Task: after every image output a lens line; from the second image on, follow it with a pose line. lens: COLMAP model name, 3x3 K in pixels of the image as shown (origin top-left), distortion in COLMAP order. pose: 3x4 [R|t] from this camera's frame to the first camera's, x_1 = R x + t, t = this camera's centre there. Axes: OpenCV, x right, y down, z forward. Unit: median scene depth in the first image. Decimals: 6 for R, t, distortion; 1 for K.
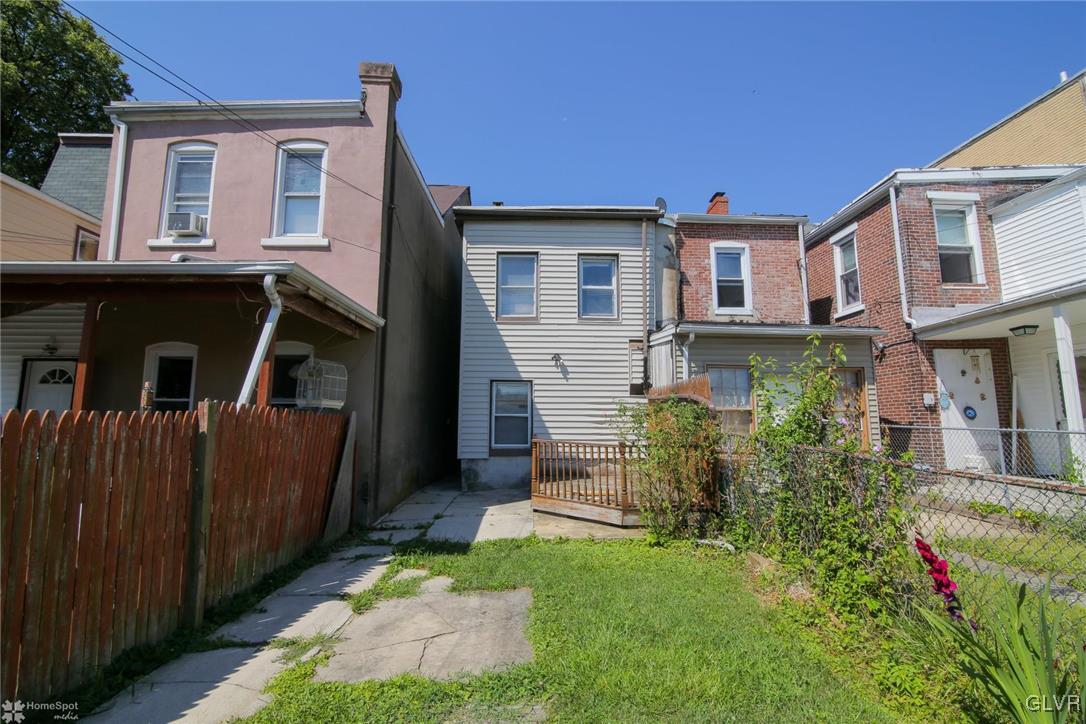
lens RADIAL K [[512.7, 0, 537.8], [0, 512.7, 354.2], [0, 0, 1]] dist [-0.016828, 0.000718]
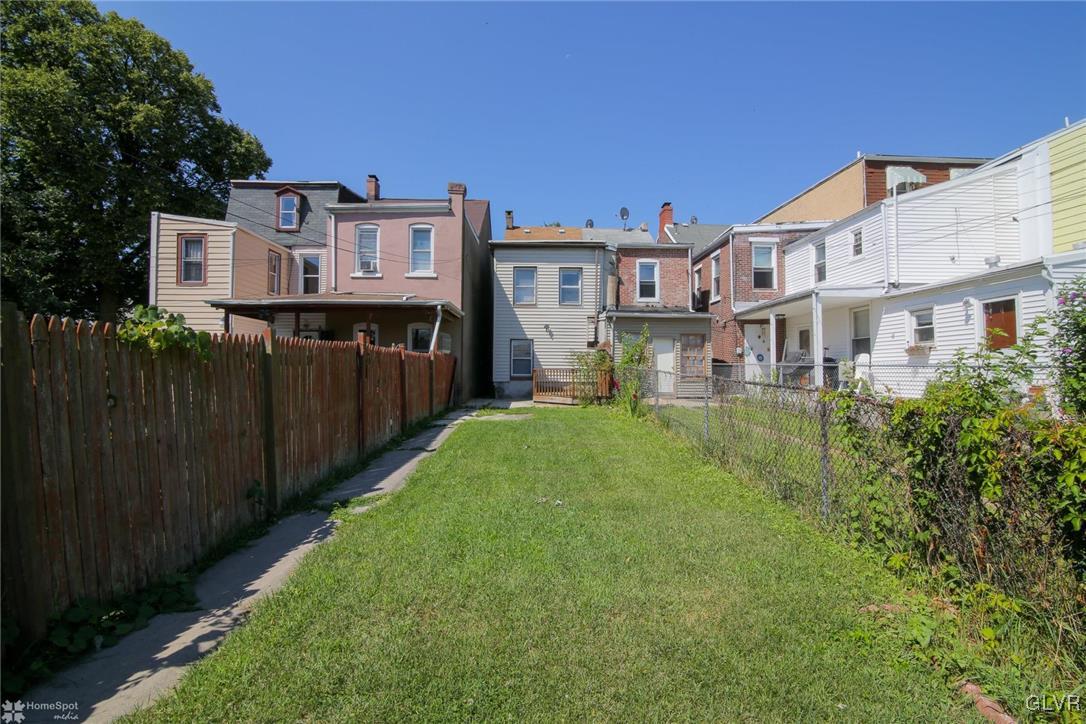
lens RADIAL K [[512.7, 0, 543.6], [0, 512.7, 364.5], [0, 0, 1]] dist [-0.016828, 0.000718]
pose [[0.999948, 0.002212, 0.009913, 0.007916], [-0.003357, 0.993124, 0.117022, -0.073276], [-0.009586, -0.117049, 0.993080, -0.815242]]
